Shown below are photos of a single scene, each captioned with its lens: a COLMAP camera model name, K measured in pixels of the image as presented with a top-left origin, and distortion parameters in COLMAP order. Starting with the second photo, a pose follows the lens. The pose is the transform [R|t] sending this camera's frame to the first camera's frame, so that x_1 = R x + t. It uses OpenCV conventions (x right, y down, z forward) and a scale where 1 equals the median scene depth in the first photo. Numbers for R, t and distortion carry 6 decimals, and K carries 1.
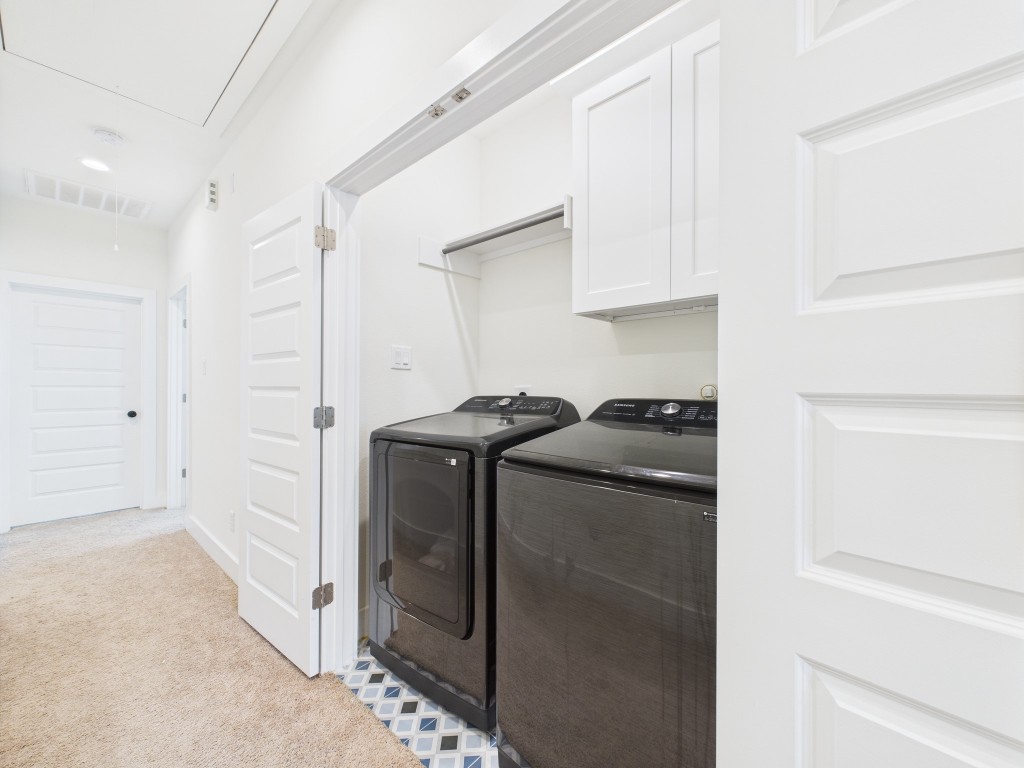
lens RADIAL K [[421.3, 0, 509.9], [0, 421.3, 389.8], [0, 0, 1]] dist [-0.023151, 0.000034]
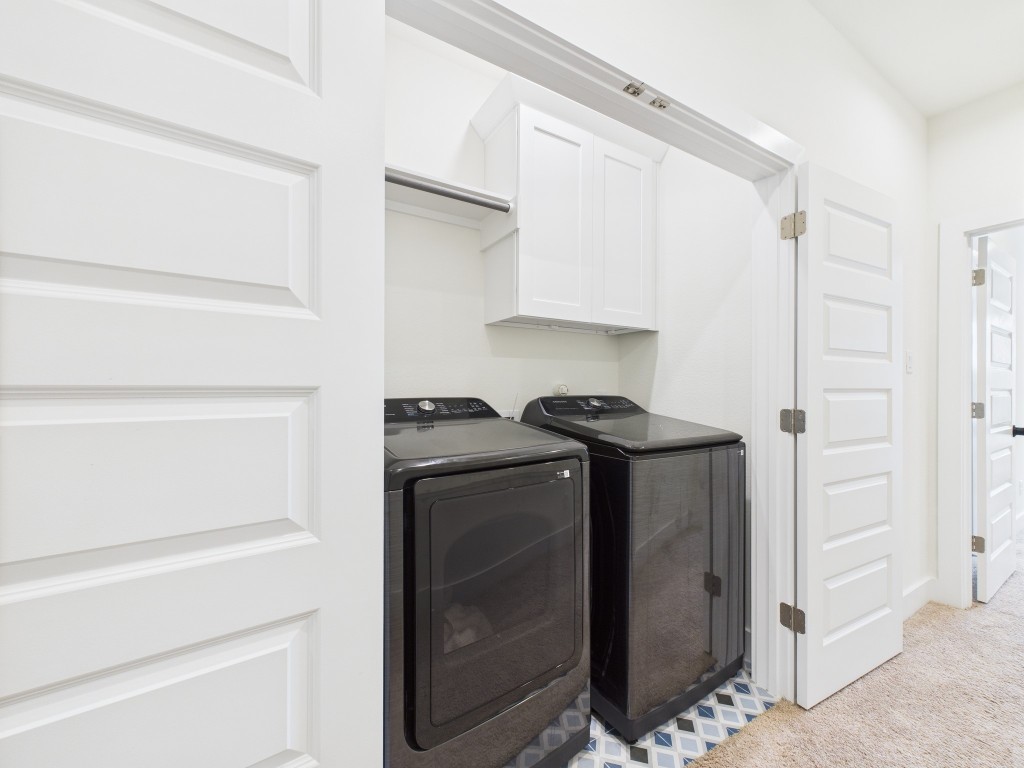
lens RADIAL K [[410.6, 0, 514.1], [0, 410.6, 386.5], [0, 0, 1]] dist [0.002756, -0.000249]
pose [[0.266623, -0.003255, 0.963795, -0.987985], [0.002289, 0.999994, 0.002745, -0.009972], [-0.963798, 0.001474, 0.266629, 0.893033]]
